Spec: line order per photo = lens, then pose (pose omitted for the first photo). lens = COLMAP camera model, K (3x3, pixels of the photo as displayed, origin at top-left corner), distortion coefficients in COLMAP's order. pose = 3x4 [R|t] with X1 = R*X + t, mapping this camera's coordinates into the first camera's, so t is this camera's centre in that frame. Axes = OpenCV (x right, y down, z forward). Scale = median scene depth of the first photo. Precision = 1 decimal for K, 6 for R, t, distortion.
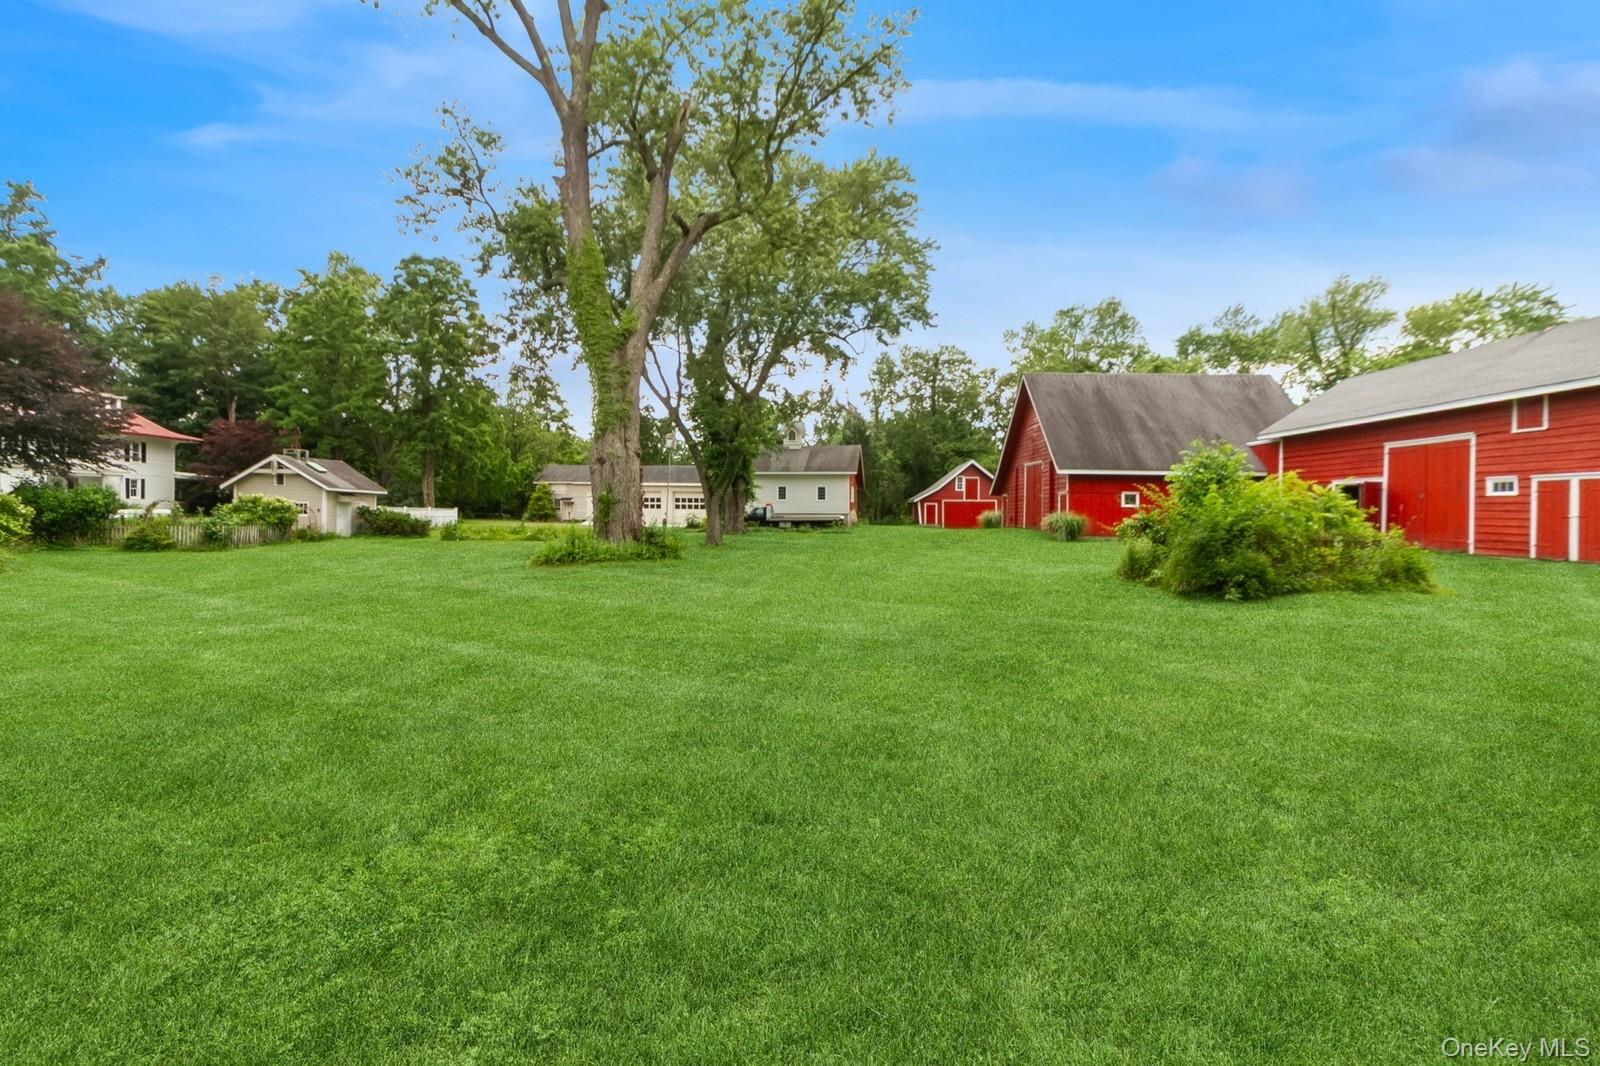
lens RADIAL K [[701.3, 0, 797.3], [0, 701.3, 503.7], [0, 0, 1]] dist [0.000390, 0.000320]
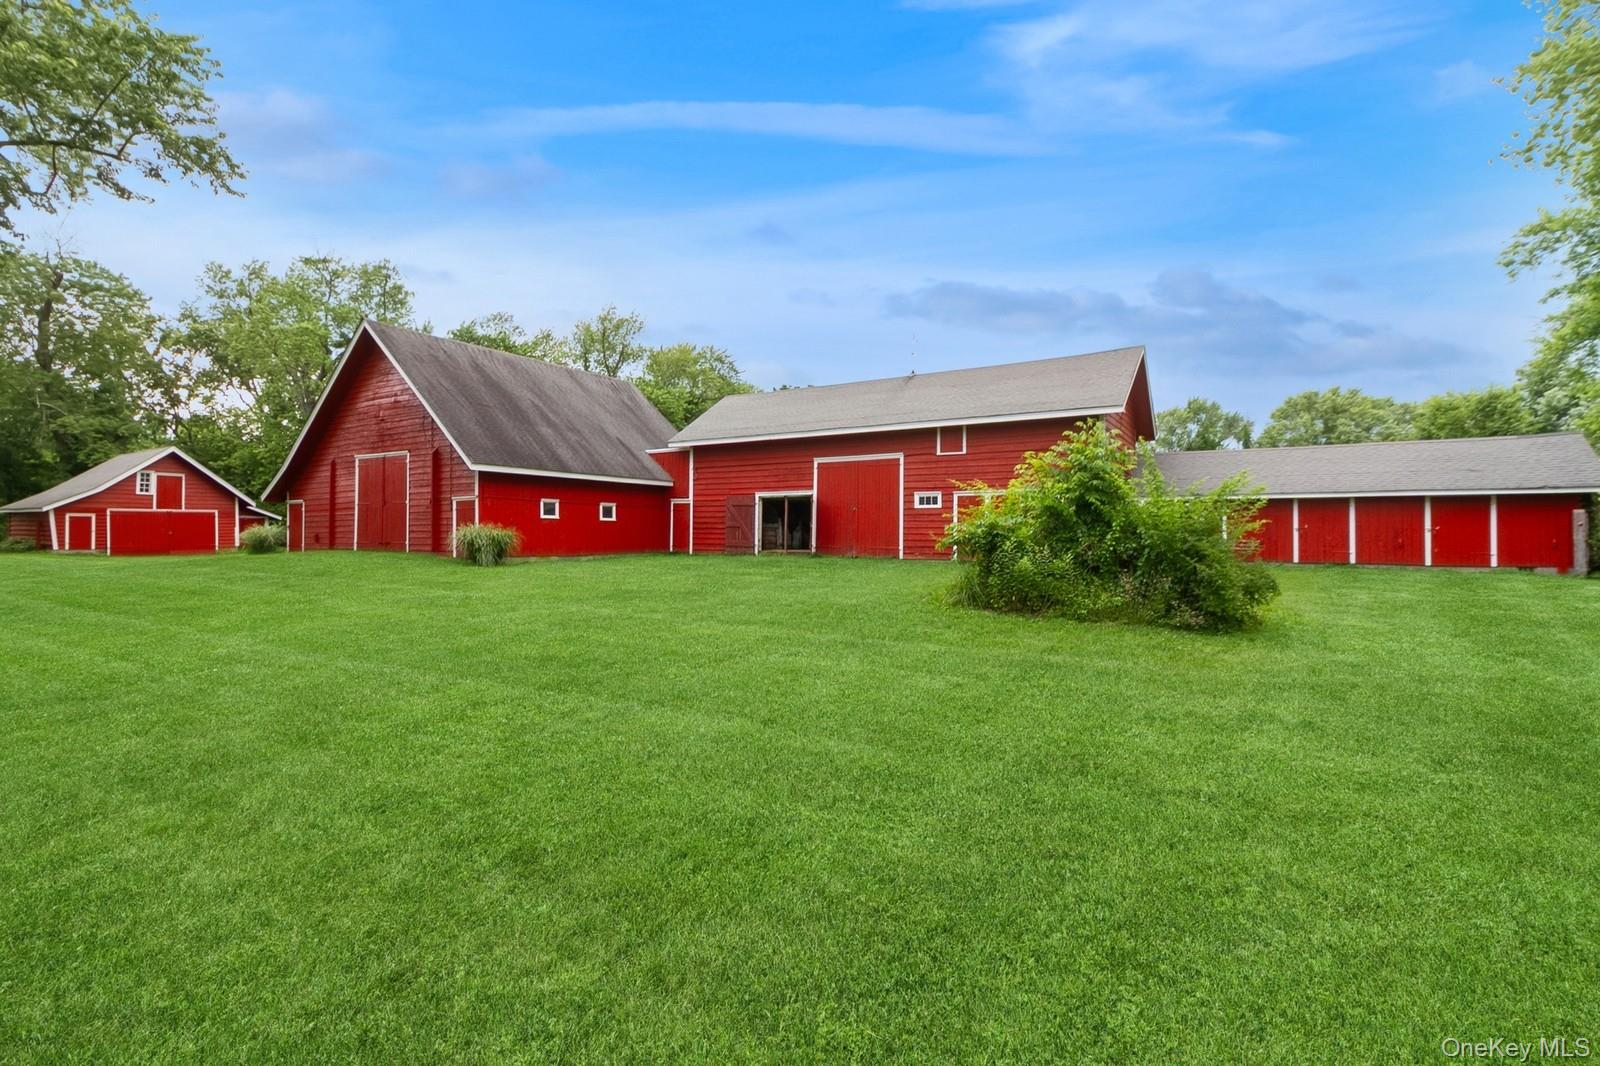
lens RADIAL K [[710.7, 0, 800.0], [0, 710.7, 533.0], [0, 0, 1]] dist [0.002012, -0.000050]
pose [[0.482815, -0.017861, 0.875540, -0.087197], [-0.001320, 0.999776, 0.021123, 0.003245], [-0.875722, -0.011354, 0.482683, 0.374538]]
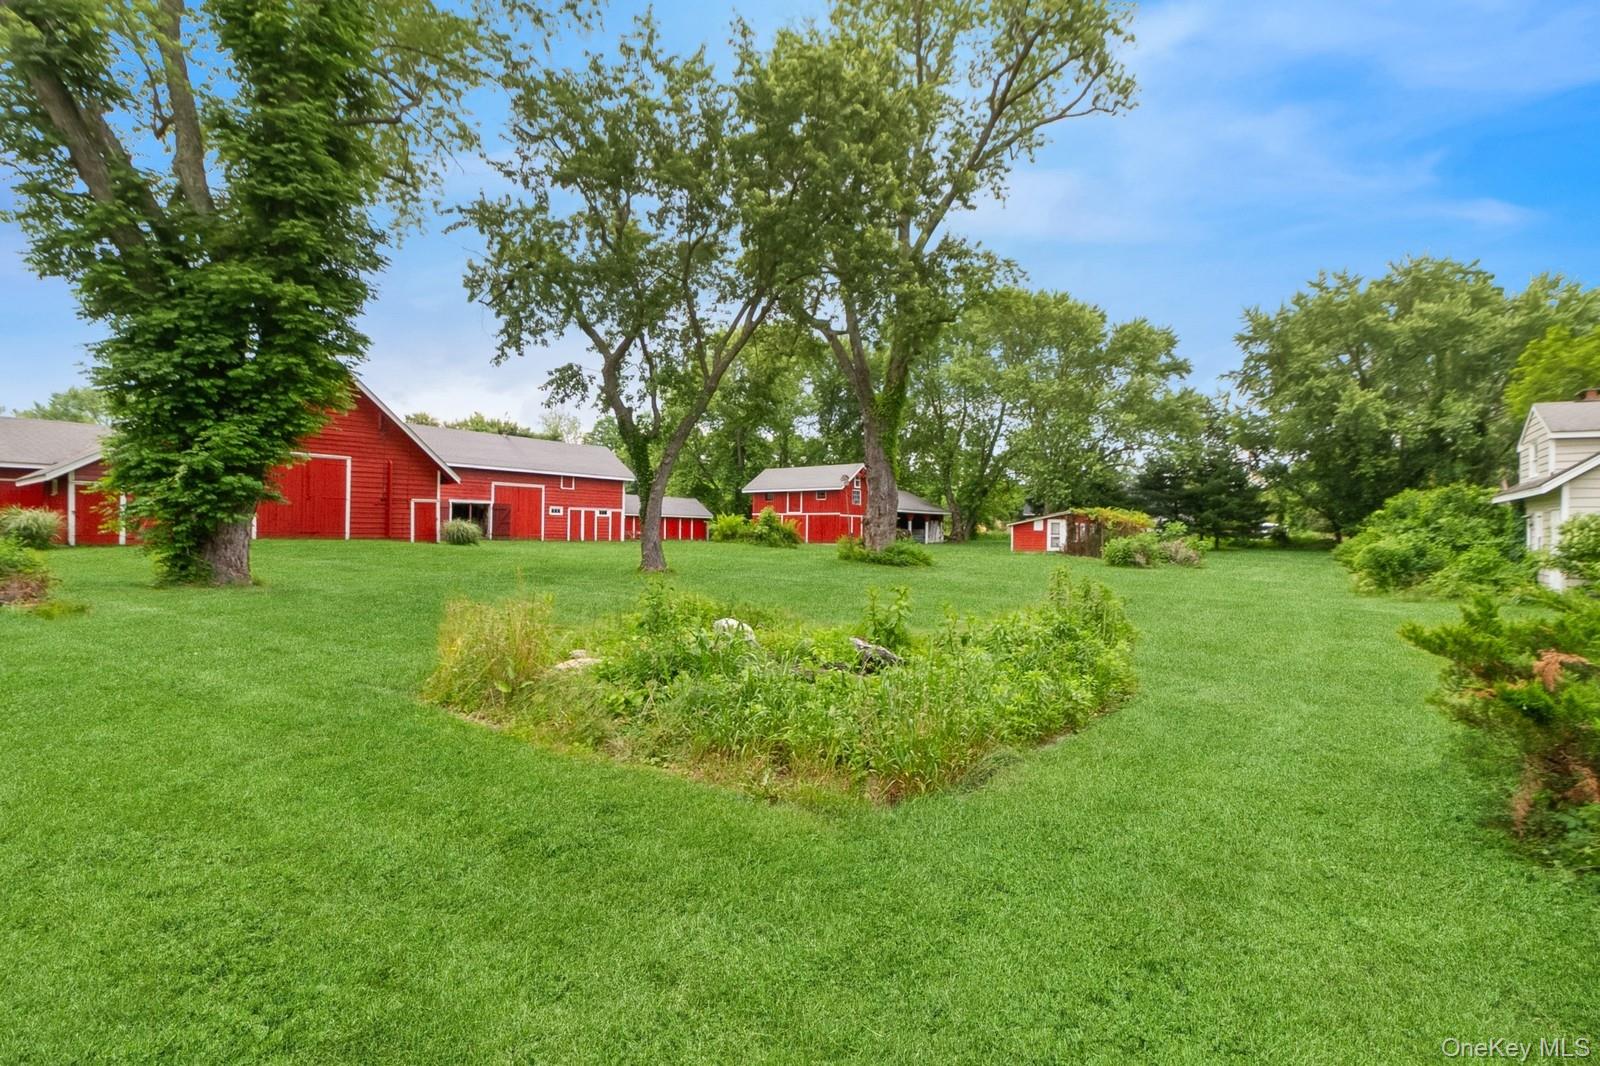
lens RADIAL K [[734.0, 0, 800.0], [0, 734.0, 533.0], [0, 0, 1]] dist [0.000461, -0.000327]
pose [[-0.849592, -0.031130, 0.526522, -0.583344], [-0.034340, 0.999403, 0.003677, 0.006891], [-0.526322, -0.014956, -0.850154, 1.609376]]
